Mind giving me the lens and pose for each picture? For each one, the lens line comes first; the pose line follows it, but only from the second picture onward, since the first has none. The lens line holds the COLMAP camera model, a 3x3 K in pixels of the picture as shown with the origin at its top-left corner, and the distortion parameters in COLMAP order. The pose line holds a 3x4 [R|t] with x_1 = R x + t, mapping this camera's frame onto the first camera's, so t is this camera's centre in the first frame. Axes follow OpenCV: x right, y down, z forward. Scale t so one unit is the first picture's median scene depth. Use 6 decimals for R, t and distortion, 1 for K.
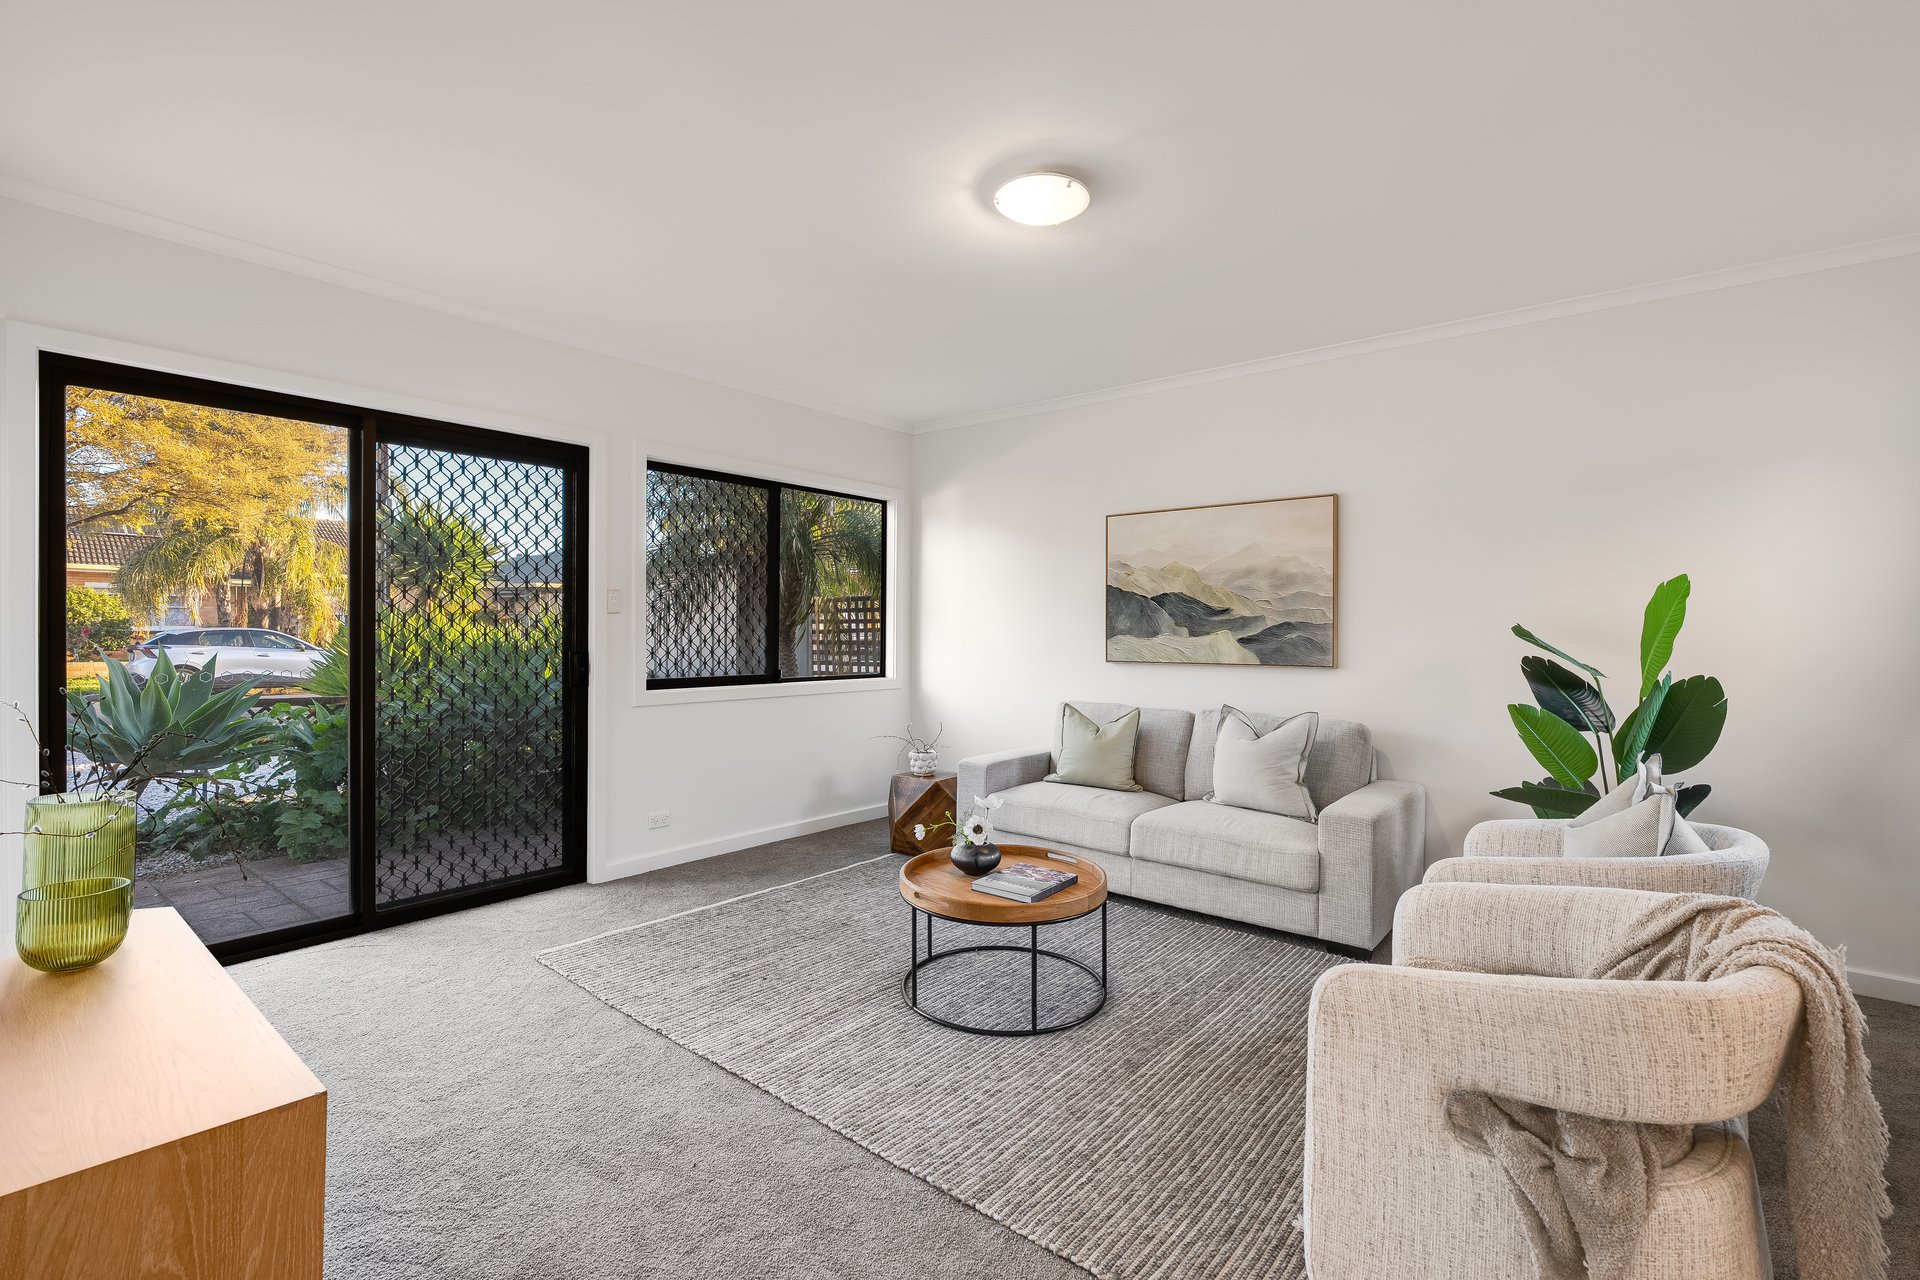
lens RADIAL K [[872.7, 0, 966.9], [0, 872.7, 634.7], [0, 0, 1]] dist [-0.001615, 0.000279]
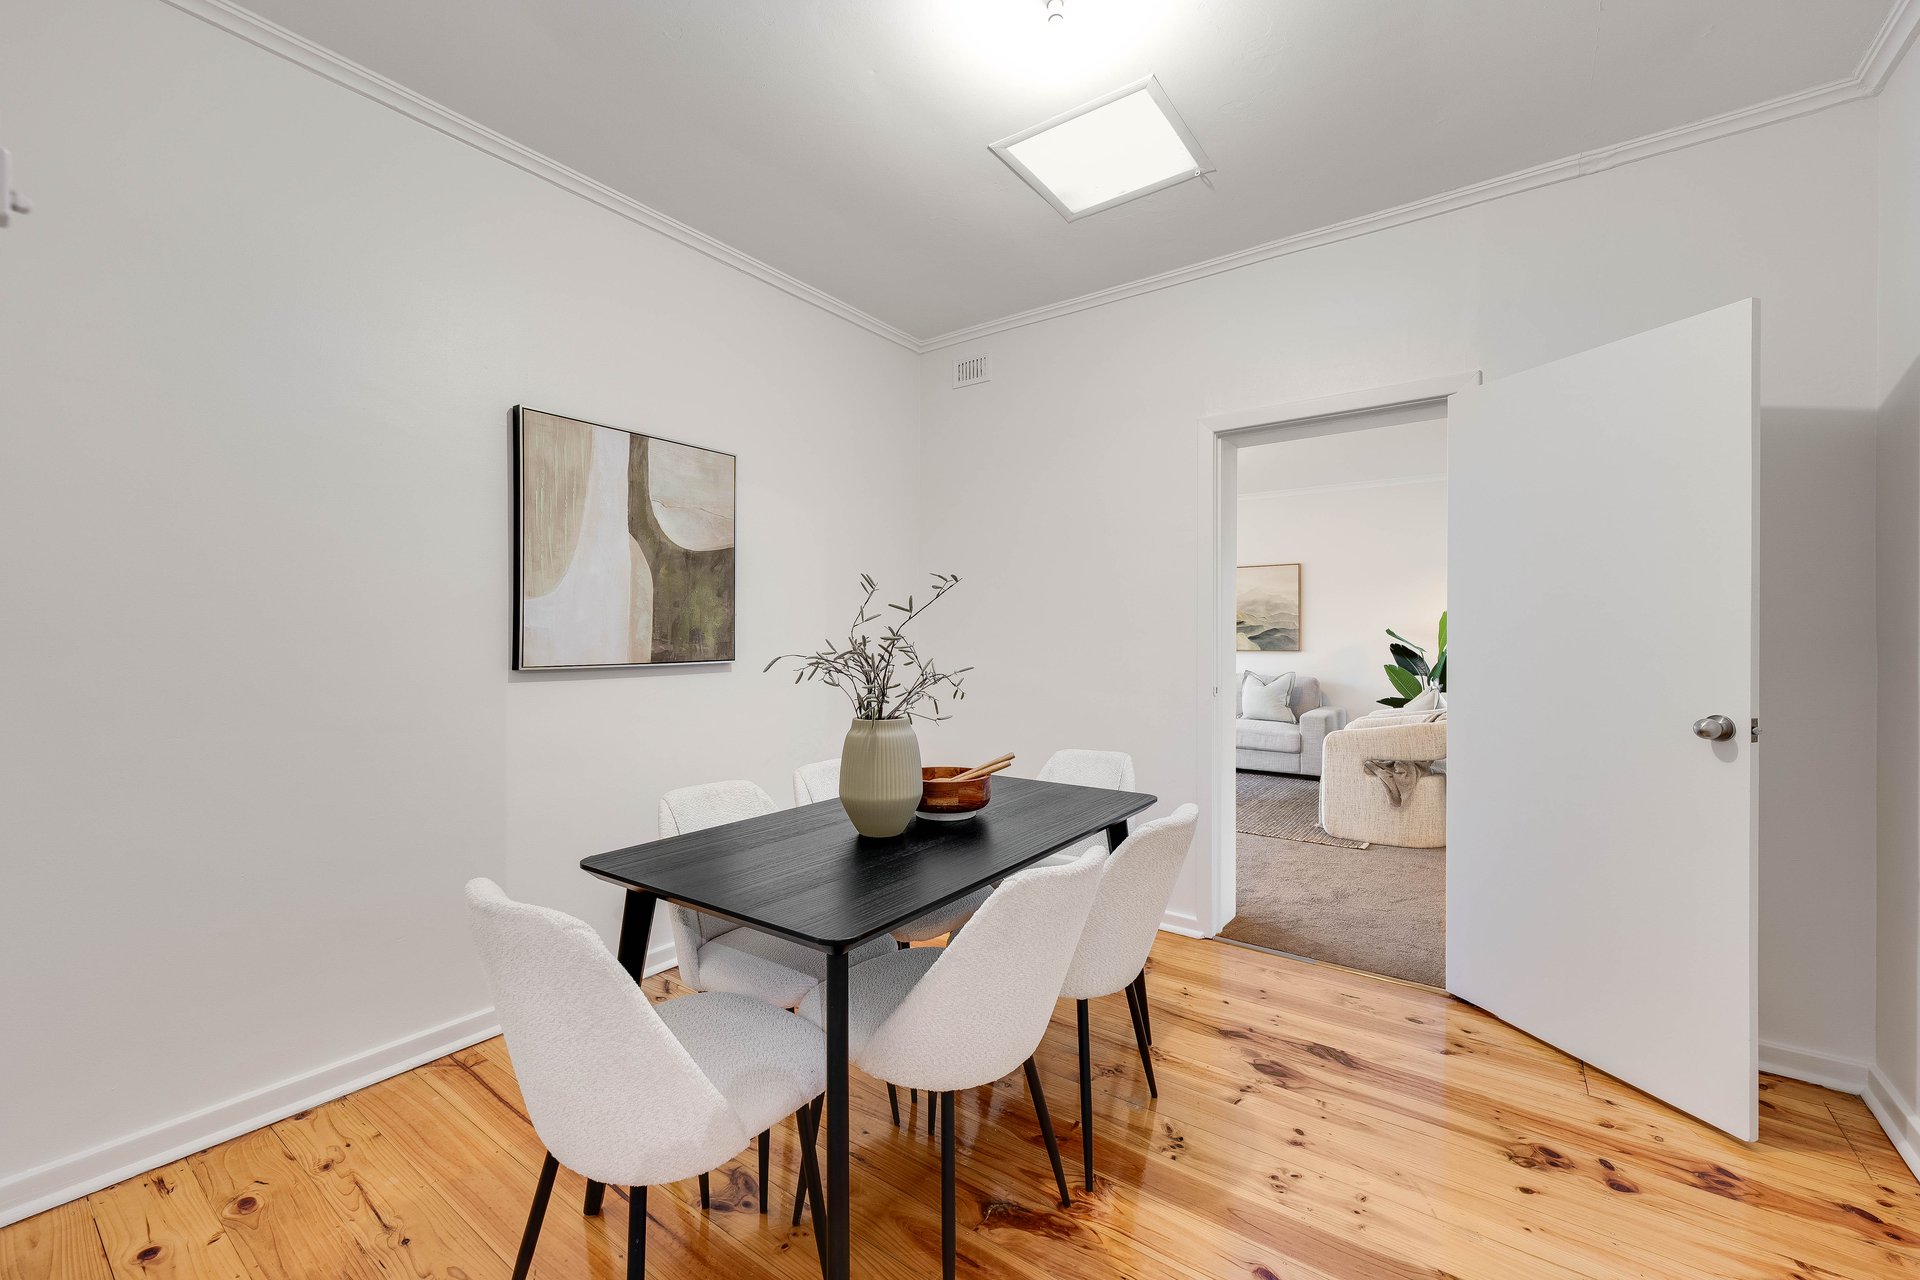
lens RADIAL K [[776.4, 0, 959.8], [0, 776.4, 632.5], [0, 0, 1]] dist [-0.000339, 0.000061]
pose [[0.998919, -0.007025, 0.045951, -0.511498], [0.007422, 0.999937, -0.008470, 0.005533], [-0.045889, 0.008802, 0.998908, -0.862306]]
